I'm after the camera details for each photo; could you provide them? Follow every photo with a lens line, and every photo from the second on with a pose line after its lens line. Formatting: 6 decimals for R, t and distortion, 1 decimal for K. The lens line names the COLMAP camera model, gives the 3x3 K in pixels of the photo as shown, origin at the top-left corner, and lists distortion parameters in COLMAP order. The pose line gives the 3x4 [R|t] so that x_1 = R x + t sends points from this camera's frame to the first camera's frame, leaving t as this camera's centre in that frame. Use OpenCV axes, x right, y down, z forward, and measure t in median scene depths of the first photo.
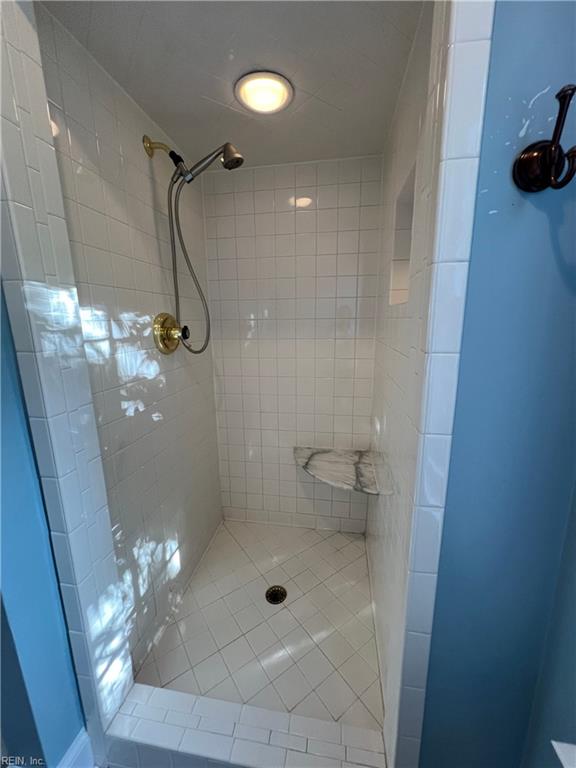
lens RADIAL K [[310.0, 0, 288.0], [0, 310.0, 385.0], [0, 0, 1]] dist [0.001222, 0.000466]
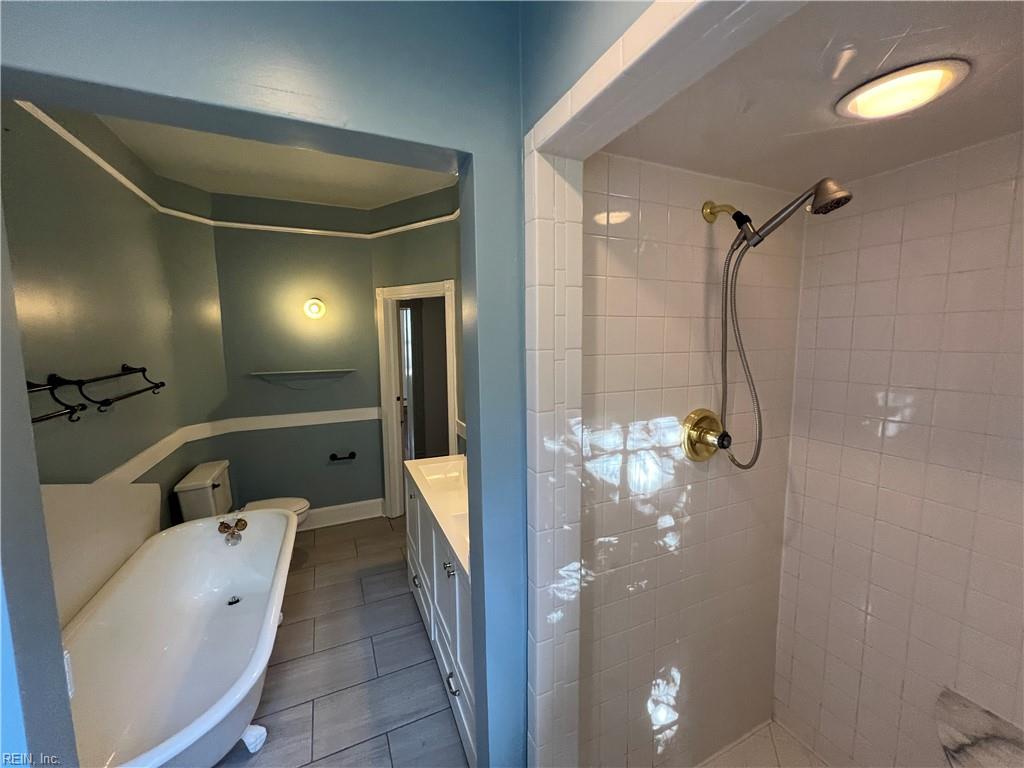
lens RADIAL K [[413.4, 0, 513.5], [0, 413.4, 379.7], [0, 0, 1]] dist [0.001222, 0.000466]
pose [[0.568118, 0.089921, -0.818020, 0.185384], [-0.167665, 0.985811, -0.008079, -0.236136], [0.805686, 0.141743, 0.575134, 0.020297]]
